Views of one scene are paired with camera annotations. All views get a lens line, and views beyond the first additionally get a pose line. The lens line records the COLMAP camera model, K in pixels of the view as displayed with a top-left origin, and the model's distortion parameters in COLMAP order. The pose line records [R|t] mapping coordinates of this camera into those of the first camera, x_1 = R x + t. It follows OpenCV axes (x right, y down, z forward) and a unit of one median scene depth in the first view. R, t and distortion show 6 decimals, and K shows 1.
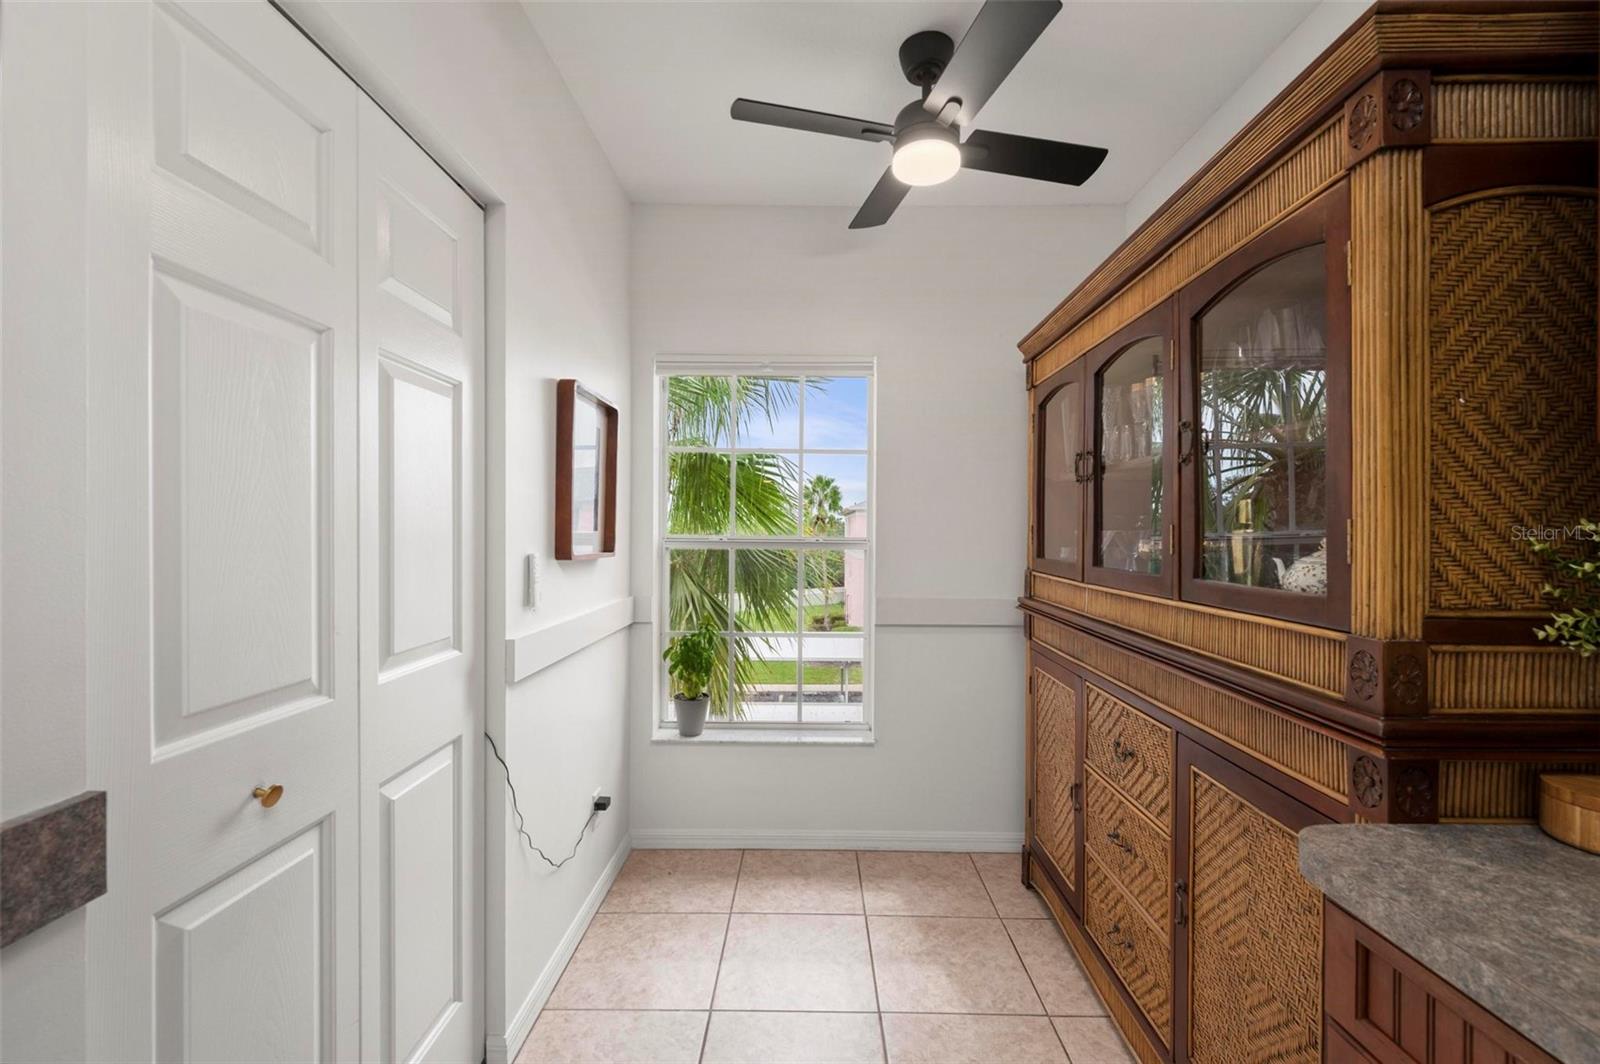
lens RADIAL K [[669.1, 0, 801.5], [0, 669.1, 536.6], [0, 0, 1]] dist [-0.001631, 0.000193]
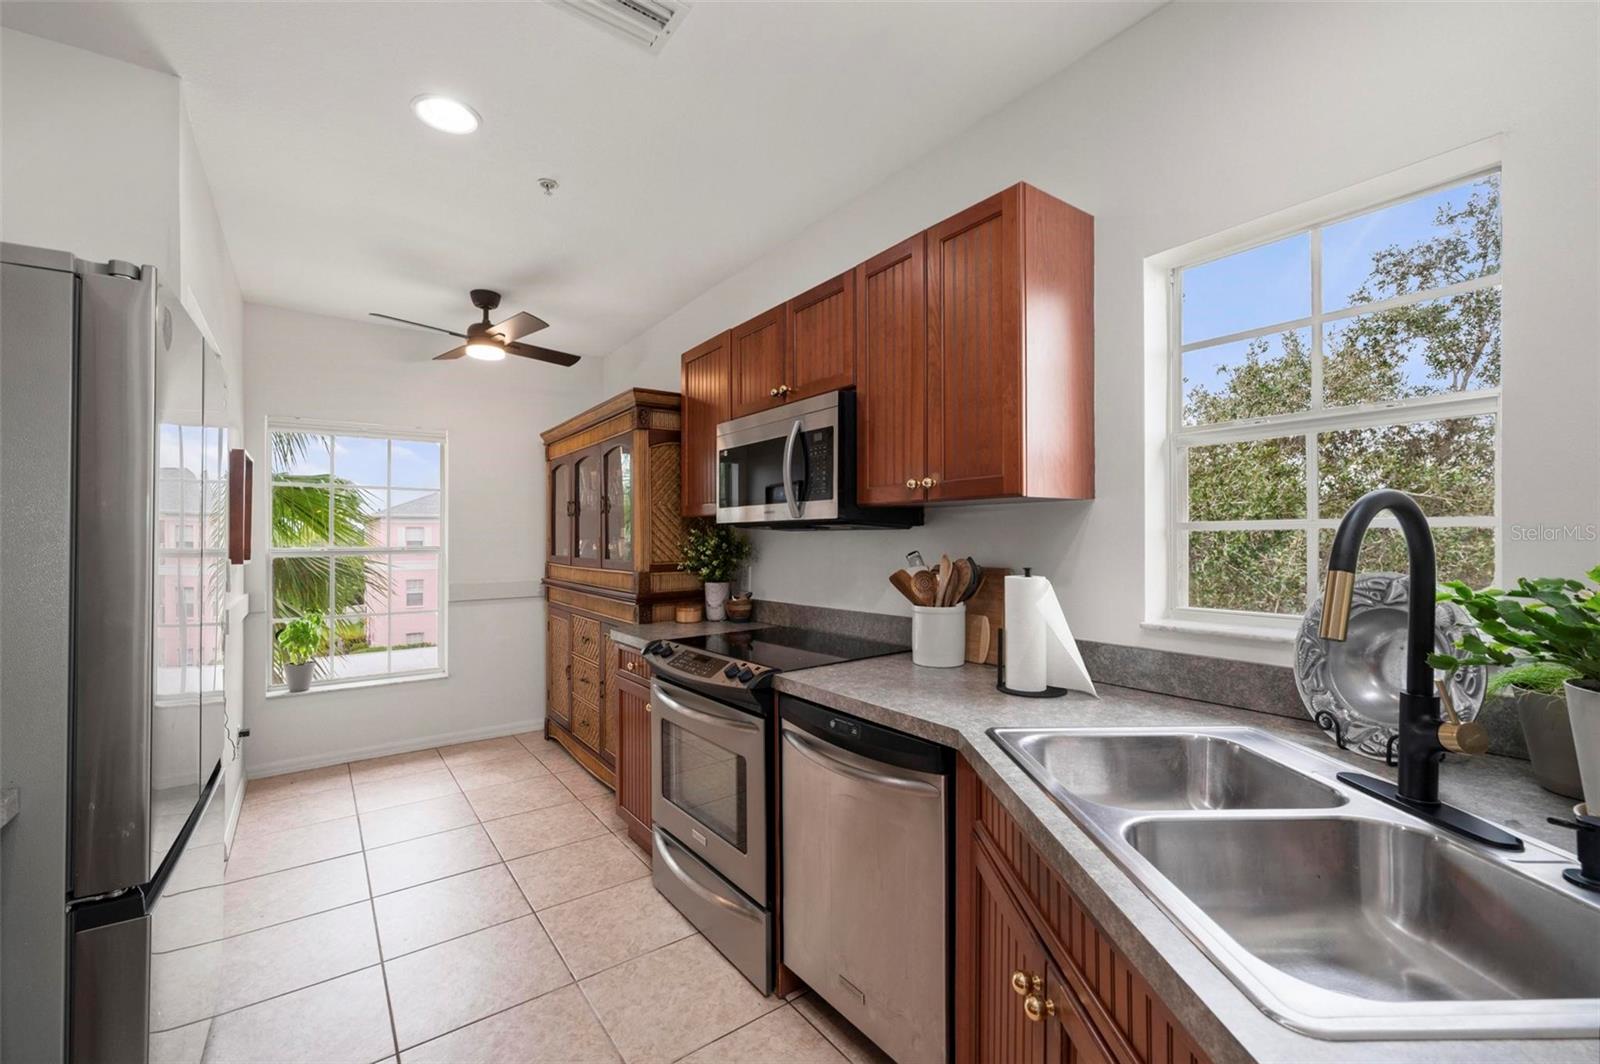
lens RADIAL K [[661.3, 0, 801.4], [0, 661.3, 523.5], [0, 0, 1]] dist [-0.000257, 0.000325]
pose [[0.793245, 0.001992, 0.608899, -0.200928], [0.016602, 0.999552, -0.024898, 0.001944], [-0.608676, 0.029859, 0.792857, -0.831881]]
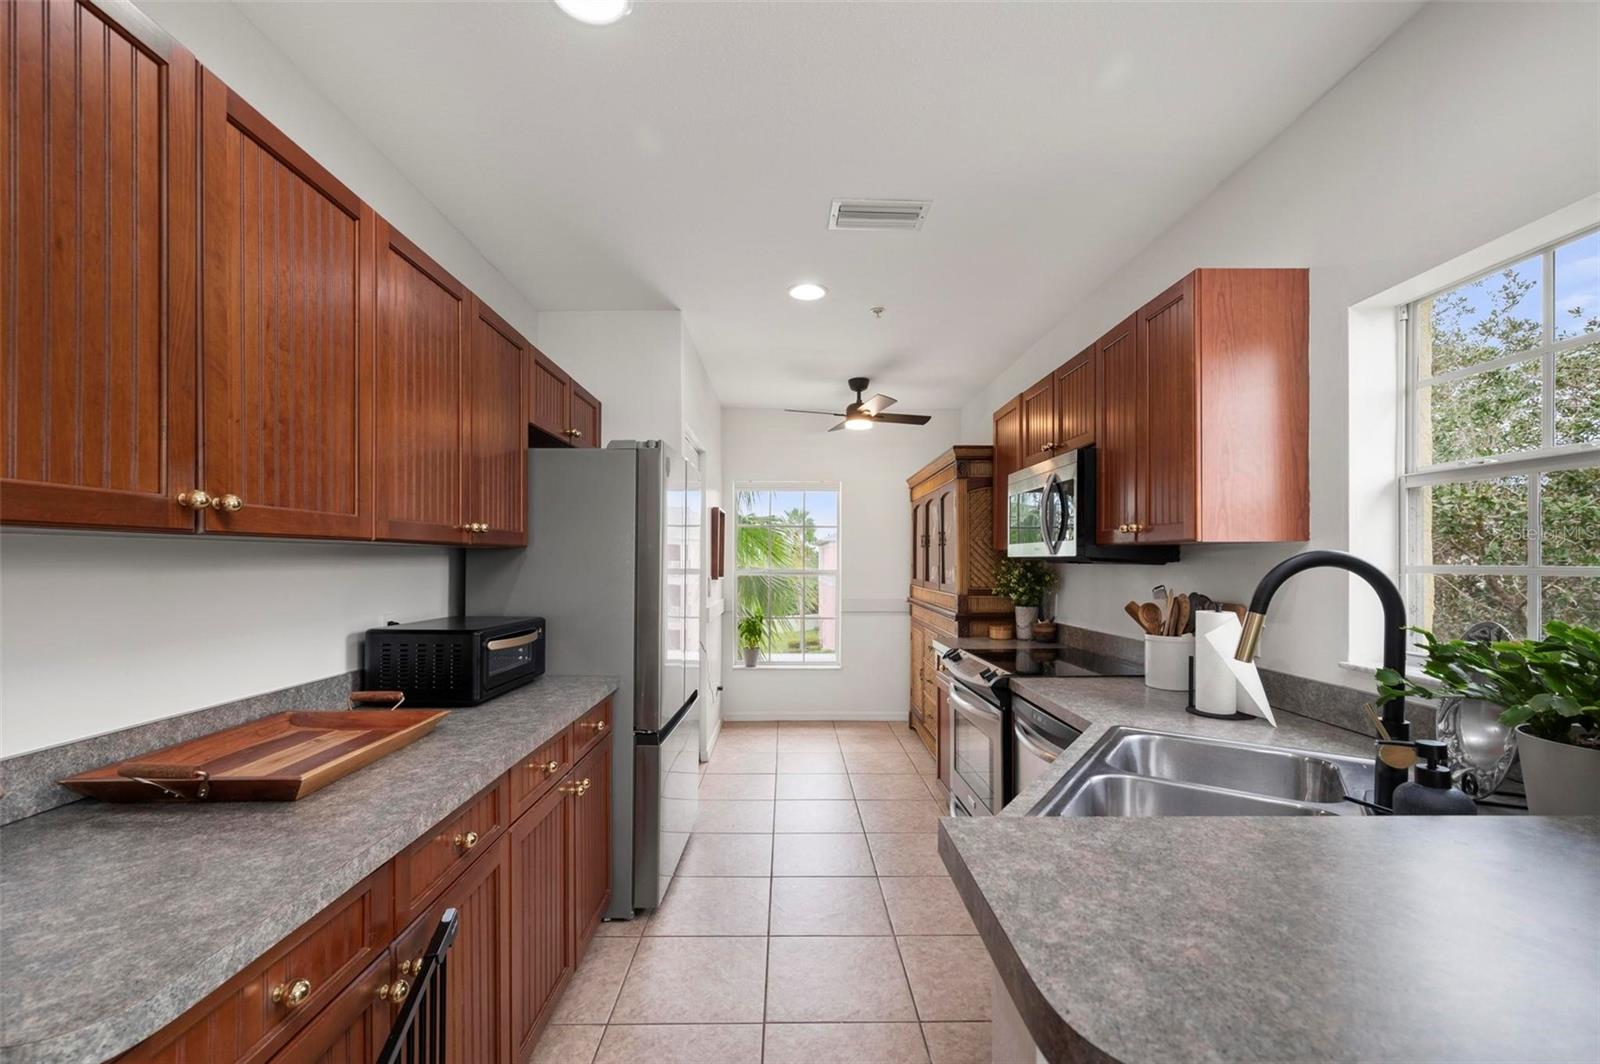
lens RADIAL K [[669.1, 0, 801.5], [0, 669.1, 536.6], [0, 0, 1]] dist [-0.001631, 0.000193]
pose [[0.999204, 0.001207, 0.039874, -0.108005], [0.000529, 0.999053, -0.043505, -0.010623], [-0.039889, 0.043491, 0.998257, -1.205165]]
